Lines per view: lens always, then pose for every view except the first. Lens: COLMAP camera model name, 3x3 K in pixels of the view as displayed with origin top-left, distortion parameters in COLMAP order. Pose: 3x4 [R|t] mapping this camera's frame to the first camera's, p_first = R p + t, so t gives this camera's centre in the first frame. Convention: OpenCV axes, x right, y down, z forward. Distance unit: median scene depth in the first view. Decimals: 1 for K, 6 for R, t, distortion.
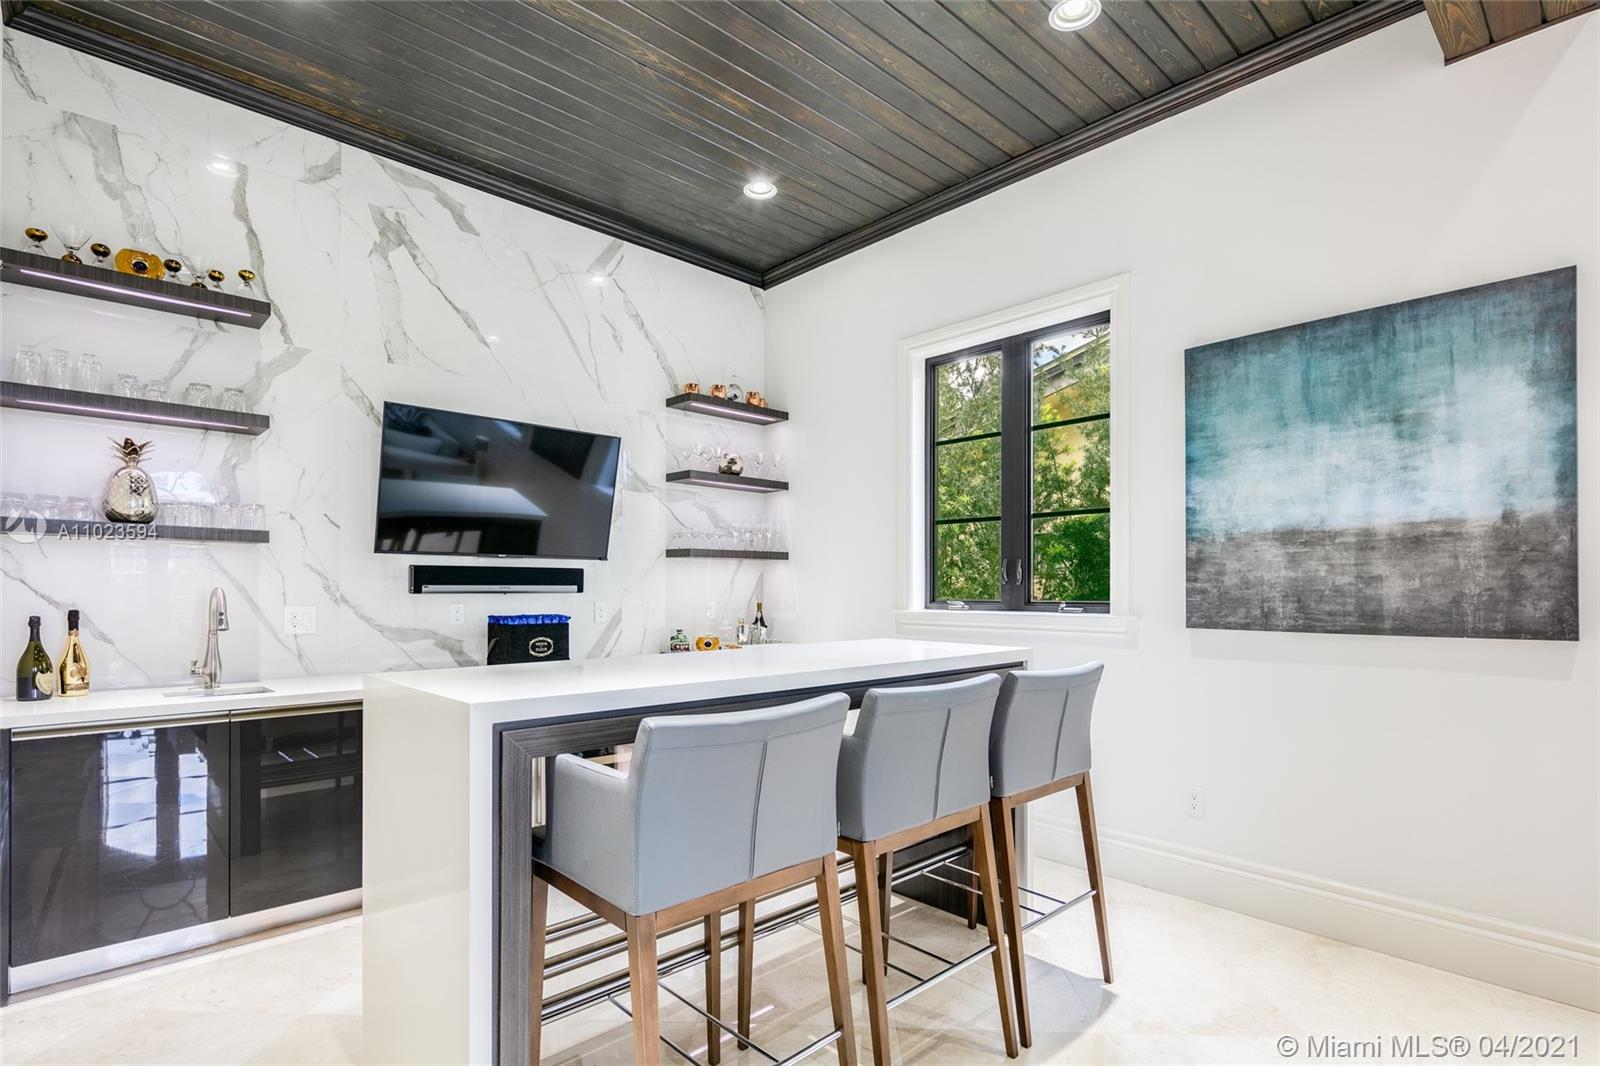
lens RADIAL K [[790.1, 0, 801.8], [0, 790.1, 588.4], [0, 0, 1]] dist [-0.002321, -0.001309]
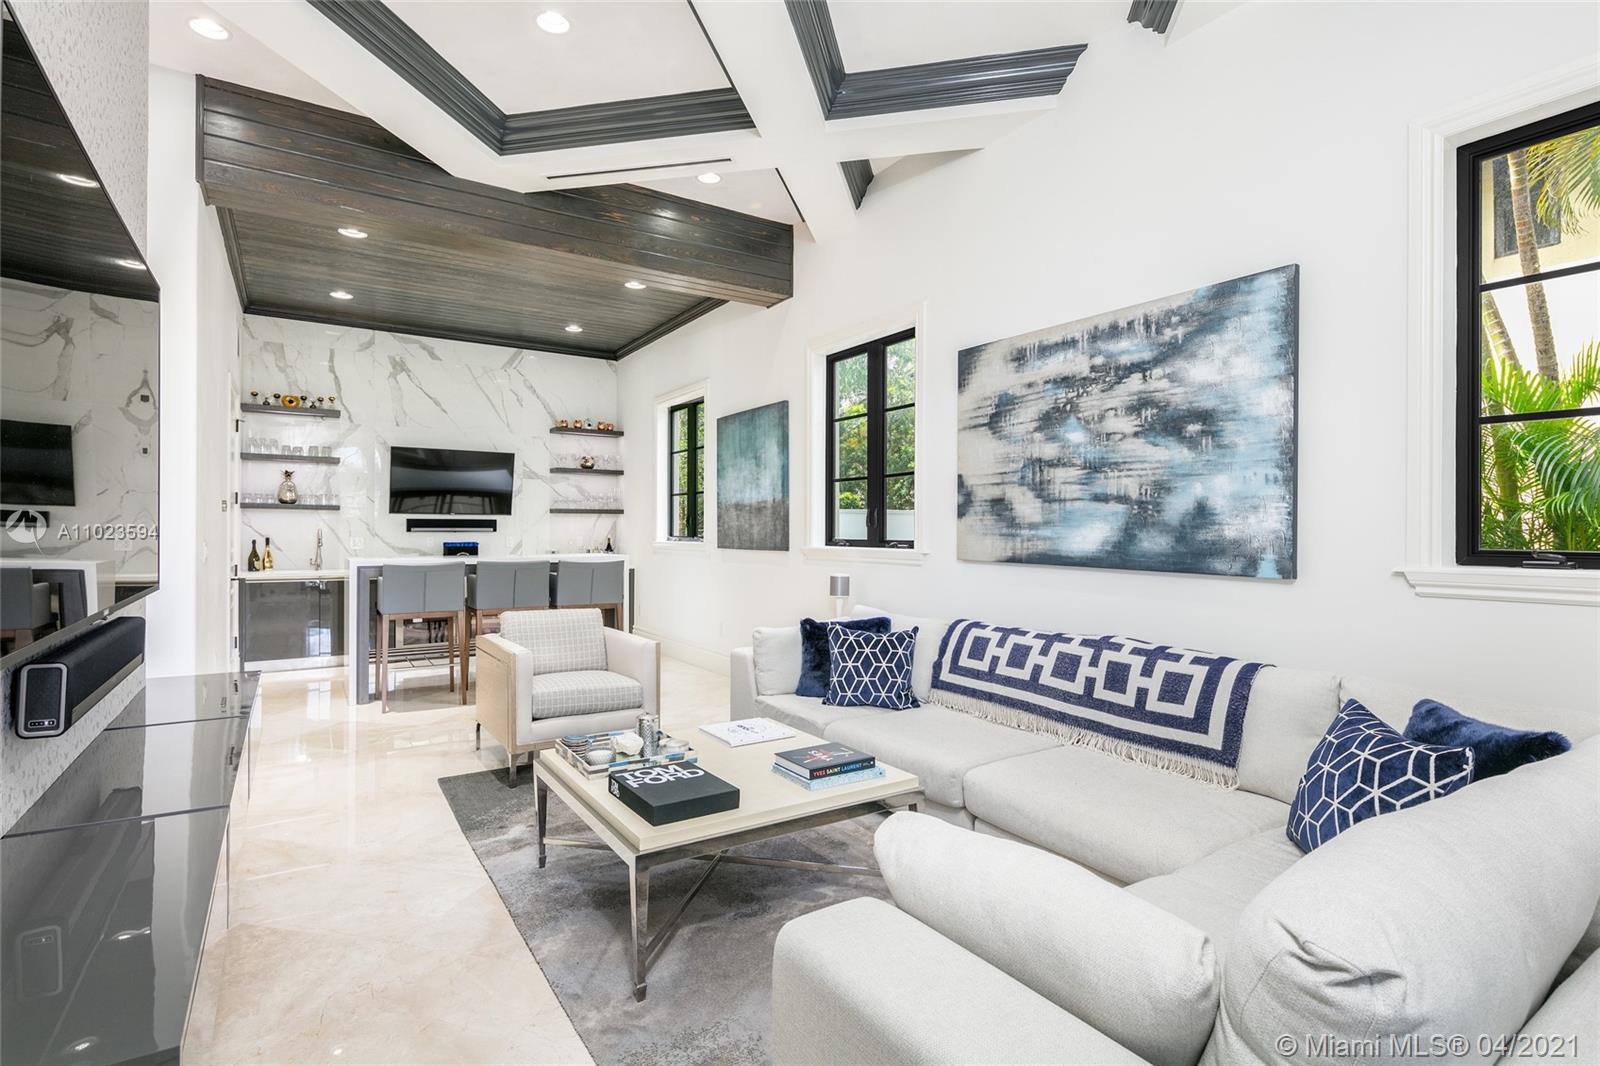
lens RADIAL K [[778.6, 0, 800.0], [0, 778.6, 533.0], [0, 0, 1]] dist [0.003407, 0.000388]
pose [[0.984075, 0.001664, -0.177746, 1.077594], [-0.001154, 0.999995, 0.002974, 0.002211], [0.177750, -0.002721, 0.984072, -1.042061]]
